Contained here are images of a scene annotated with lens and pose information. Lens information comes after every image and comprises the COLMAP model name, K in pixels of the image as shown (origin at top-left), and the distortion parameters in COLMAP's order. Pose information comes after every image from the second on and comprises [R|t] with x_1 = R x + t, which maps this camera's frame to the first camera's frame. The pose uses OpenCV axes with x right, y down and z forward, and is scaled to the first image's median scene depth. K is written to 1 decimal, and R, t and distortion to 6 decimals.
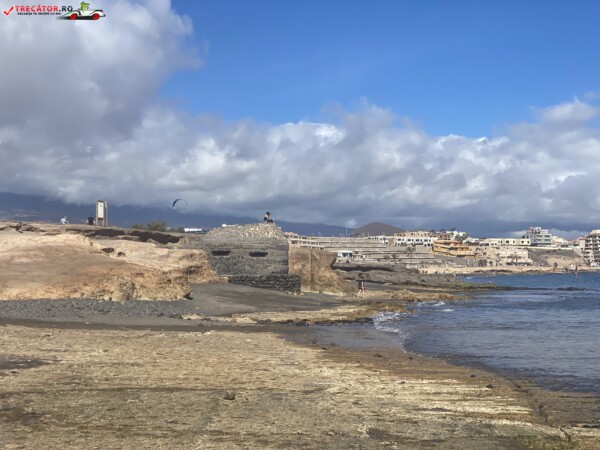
lens RADIAL K [[909.0, 0, 300.7], [0, 909.0, 225.4], [0, 0, 1]] dist [0.149078, 0.000000]
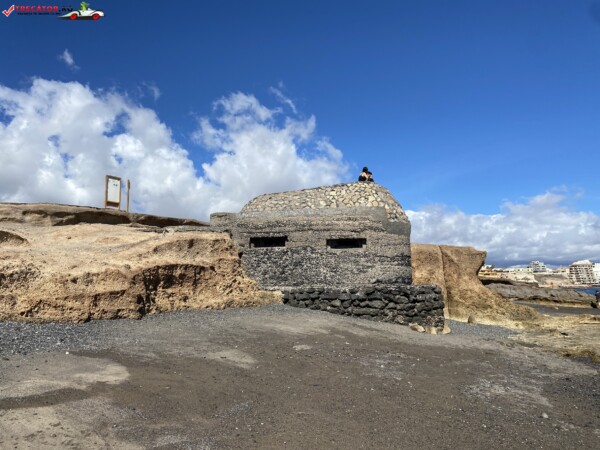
lens RADIAL K [[453.9, 0, 301.0], [0, 453.9, 220.2], [0, 0, 1]] dist [0.057771, -0.000977]
pose [[0.979243, -0.034036, -0.199813, -0.021440], [0.014552, 0.995062, -0.098185, 0.041605], [0.202168, 0.093240, 0.974902, 0.740787]]
